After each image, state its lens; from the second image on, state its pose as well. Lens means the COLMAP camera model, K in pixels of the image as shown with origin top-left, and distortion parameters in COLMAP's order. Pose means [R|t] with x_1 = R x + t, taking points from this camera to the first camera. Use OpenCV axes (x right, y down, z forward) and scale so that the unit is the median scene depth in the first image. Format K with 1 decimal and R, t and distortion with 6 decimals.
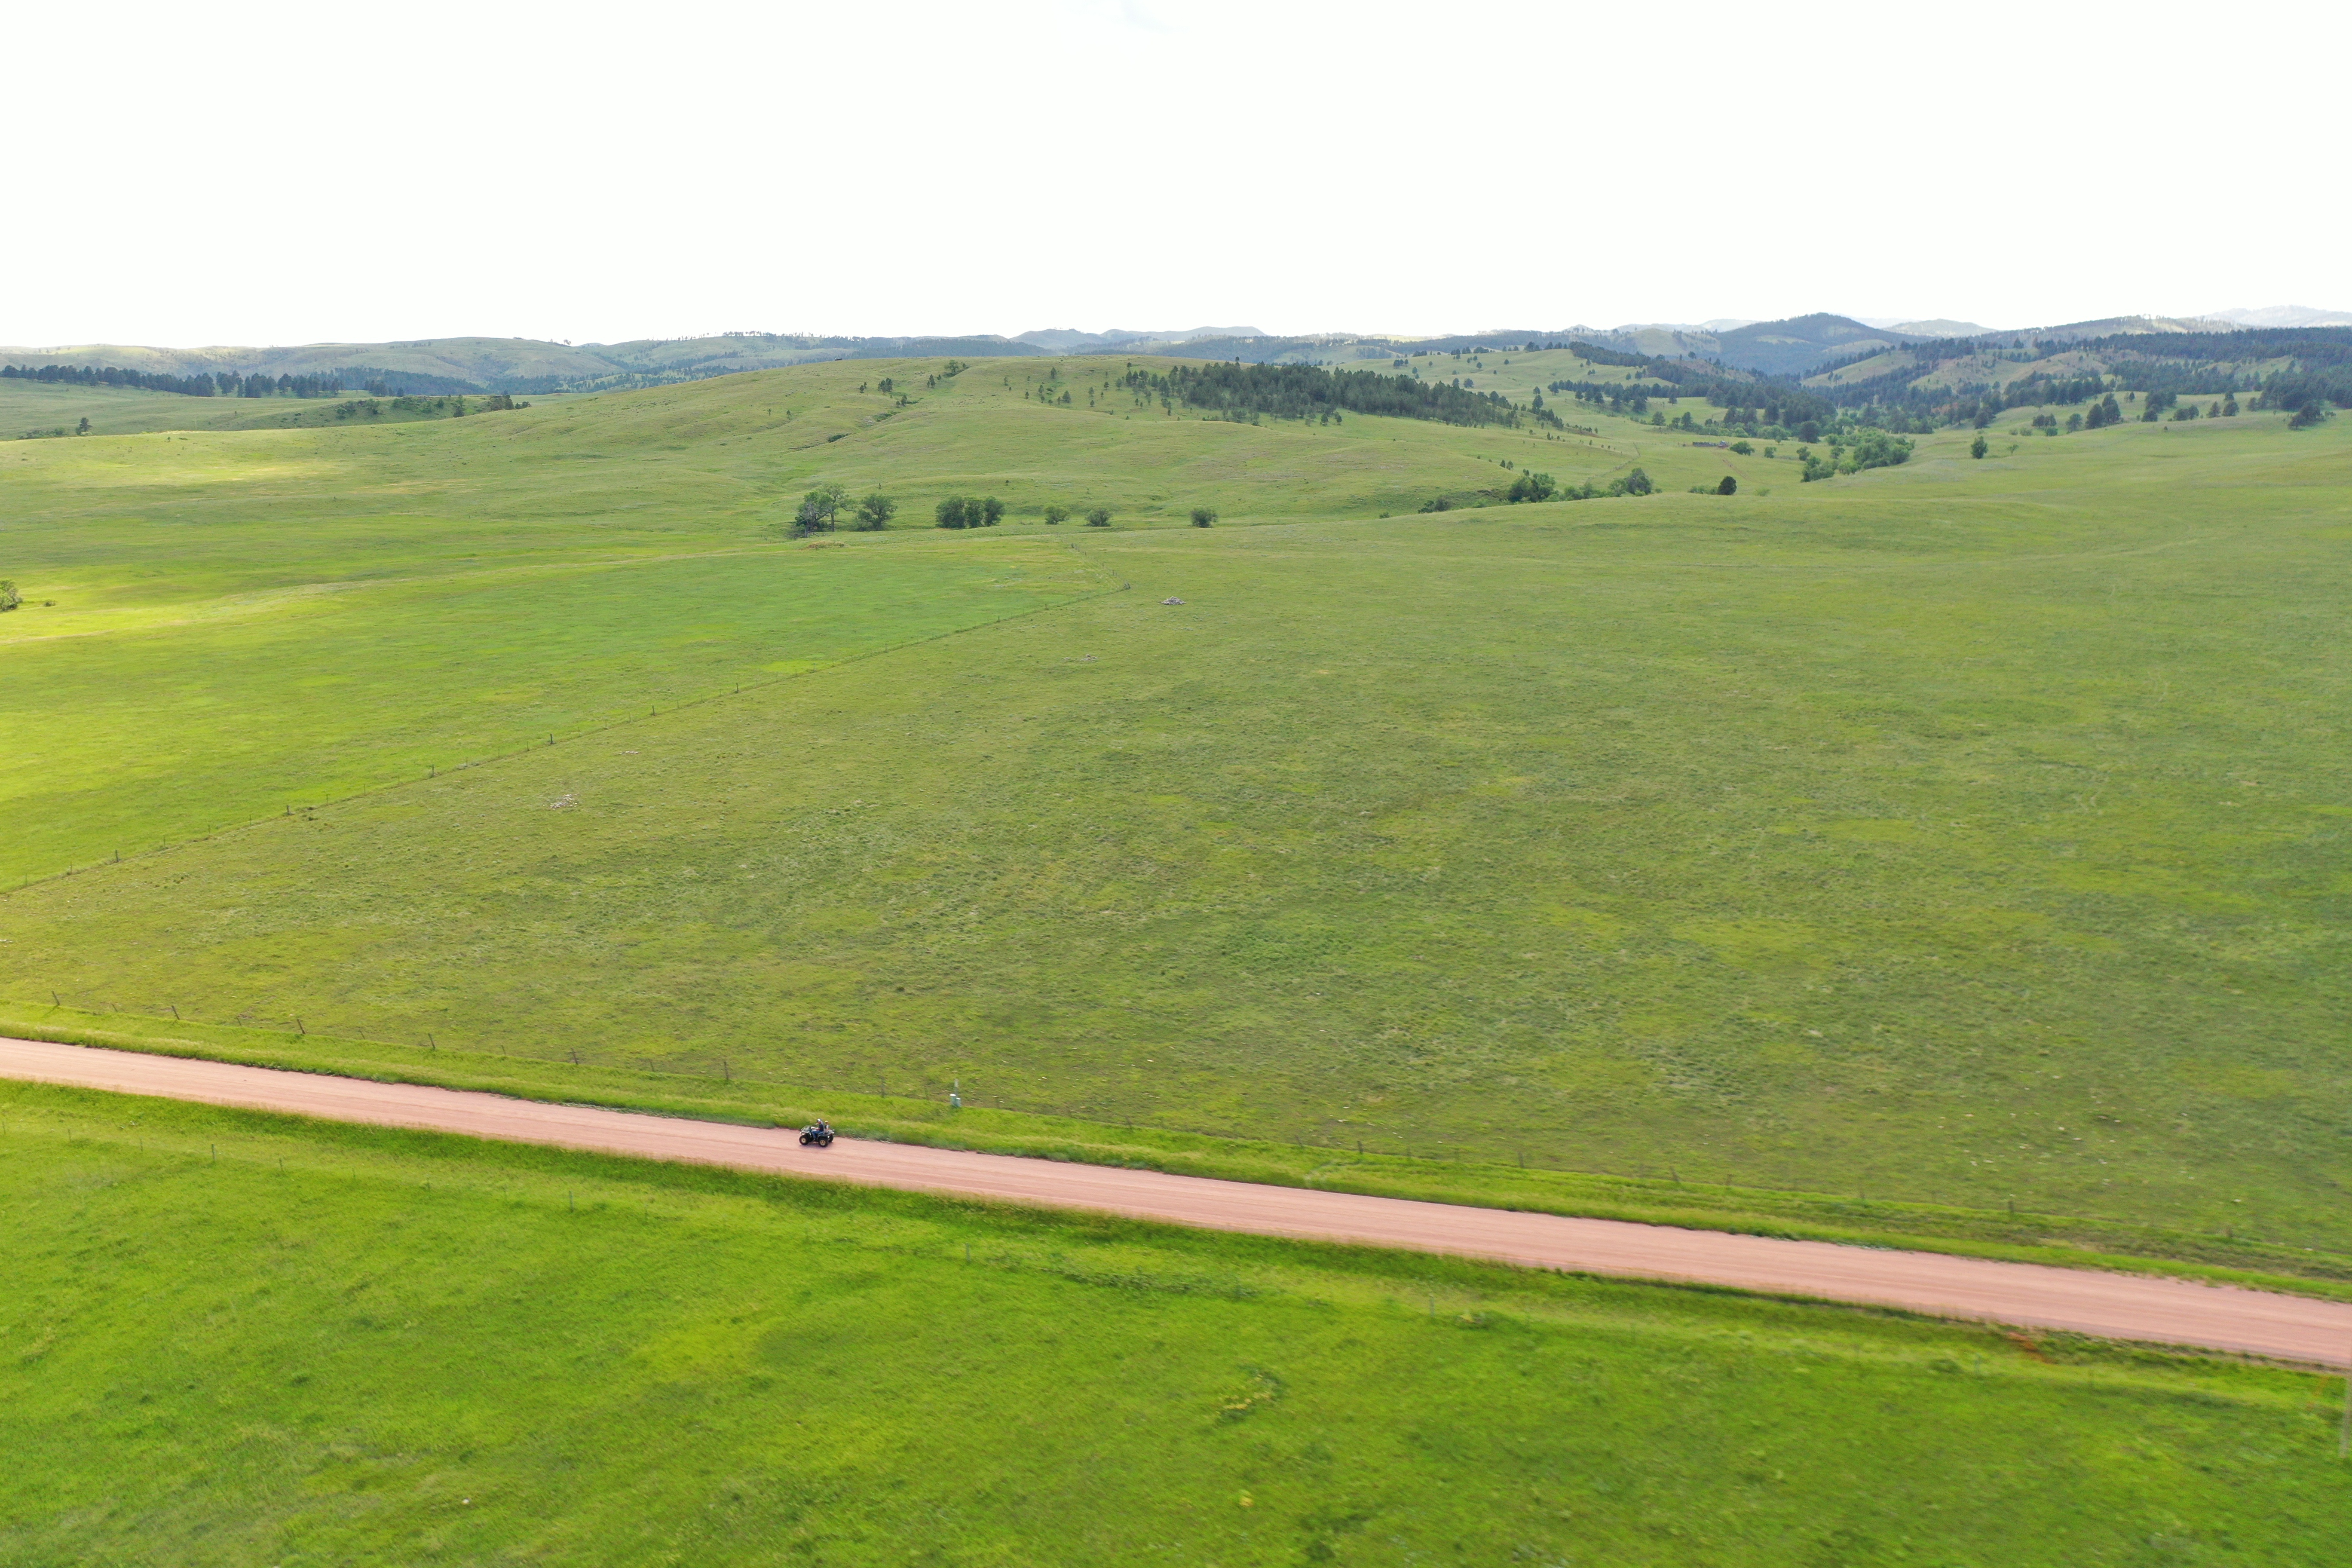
lens RADIAL K [[1891.3, 0, 1173.0], [0, 1891.3, 779.4], [0, 0, 1]] dist [0.026900, -0.001932]
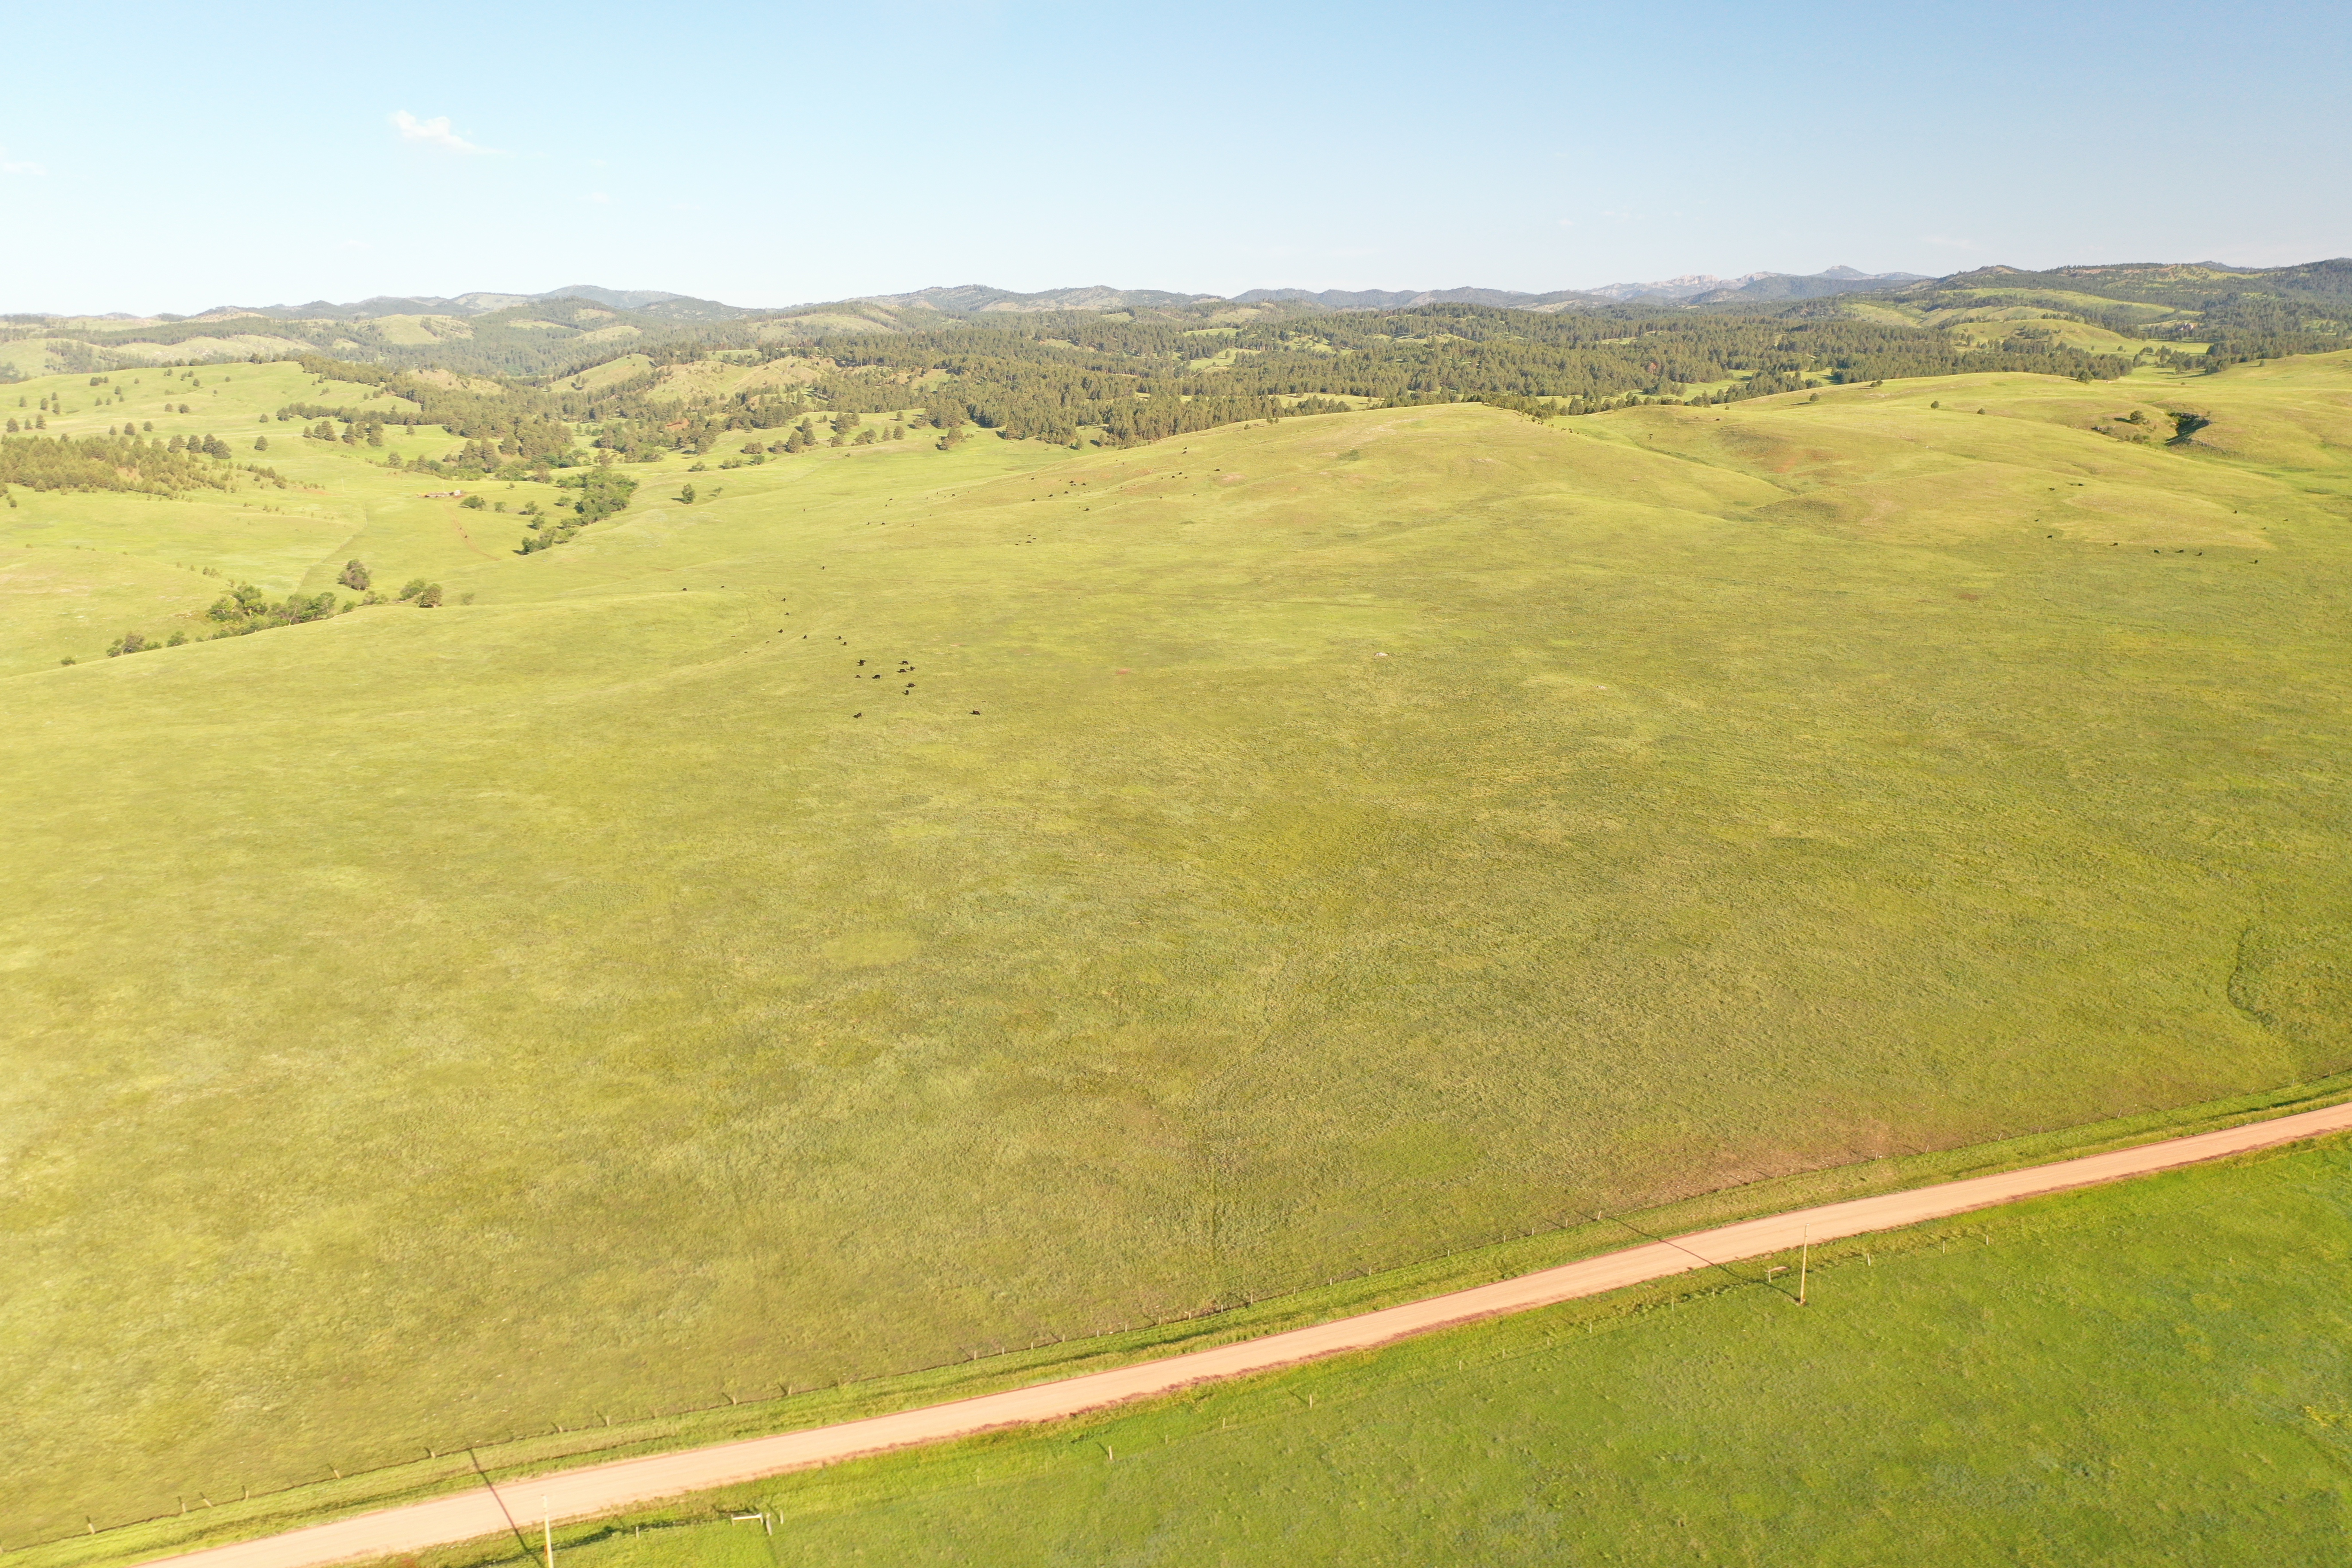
lens RADIAL K [[1890.6, 0, 1176.0], [0, 1890.6, 784.0], [0, 0, 1]] dist [0.006476, 0.005559]
pose [[0.817096, -0.146466, 0.557586, 0.030151], [0.134724, 0.988920, 0.062341, -0.069930], [-0.560539, 0.024182, 0.827775, -0.134984]]
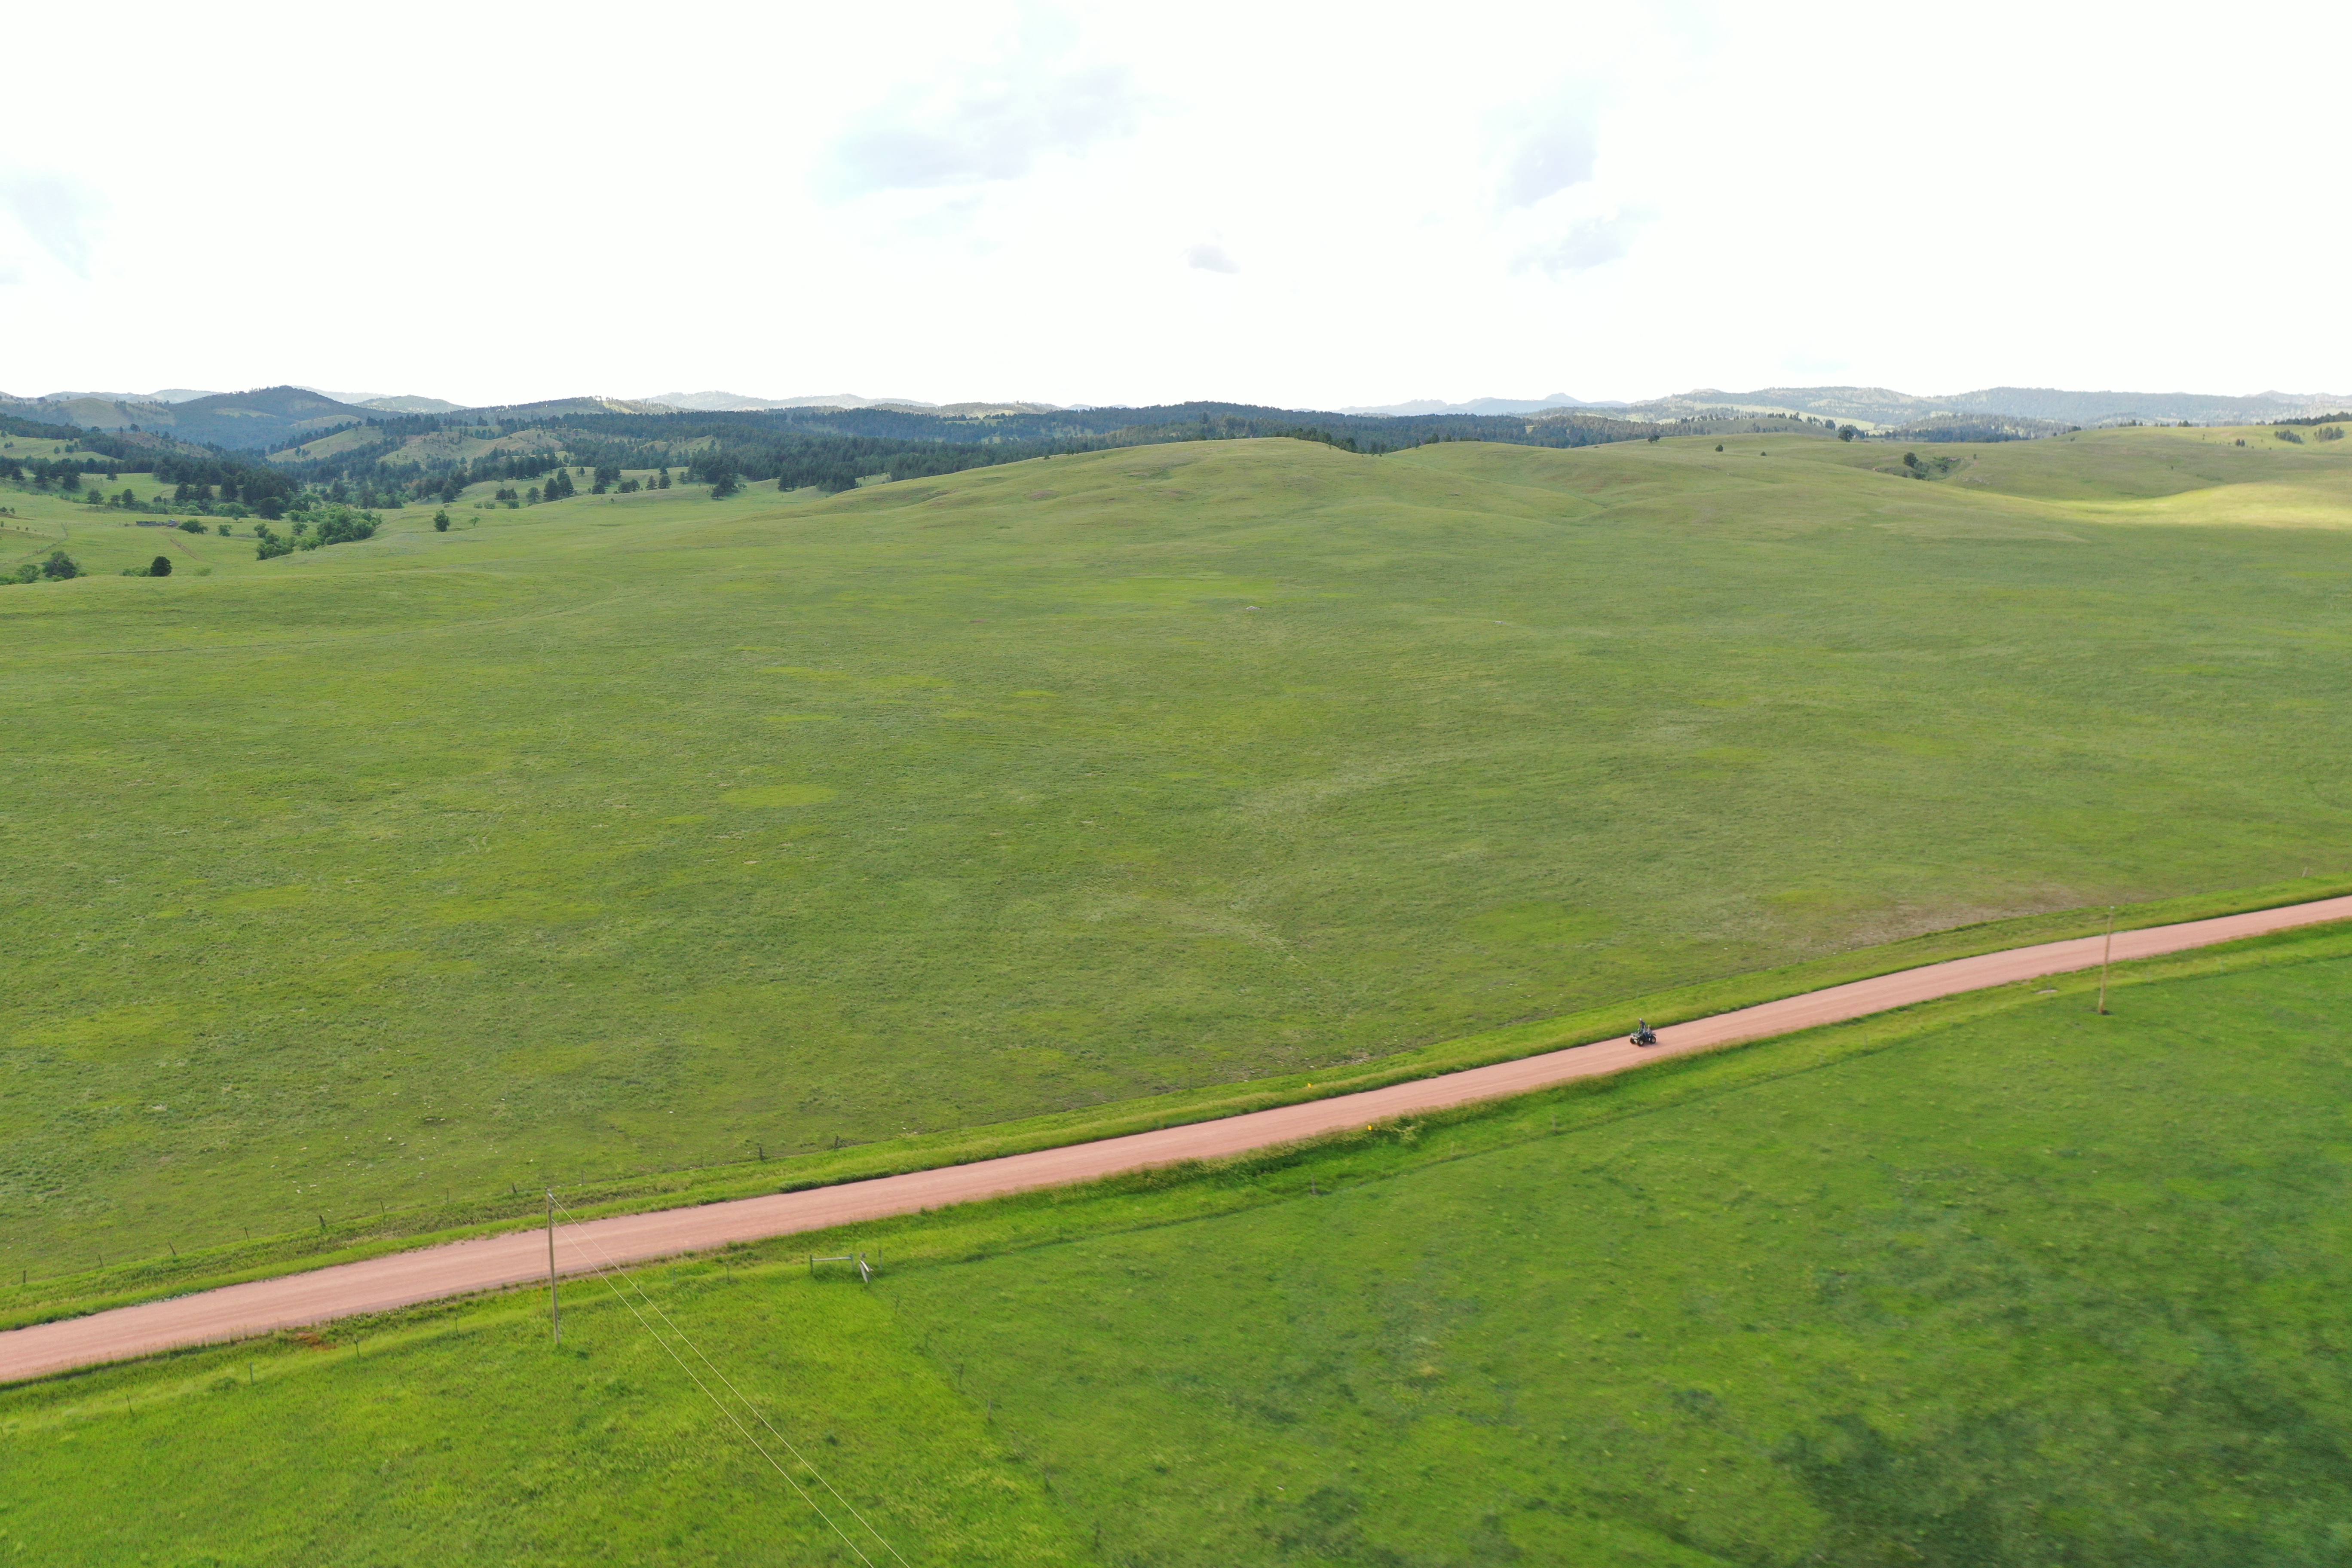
lens RADIAL K [[1891.3, 0, 1173.0], [0, 1891.3, 779.4], [0, 0, 1]] dist [0.026900, -0.001932]
pose [[0.734056, -0.118241, 0.668715, 0.020567], [0.143734, 0.989467, 0.017178, 0.005766], [-0.663703, 0.083508, 0.743320, -0.026355]]
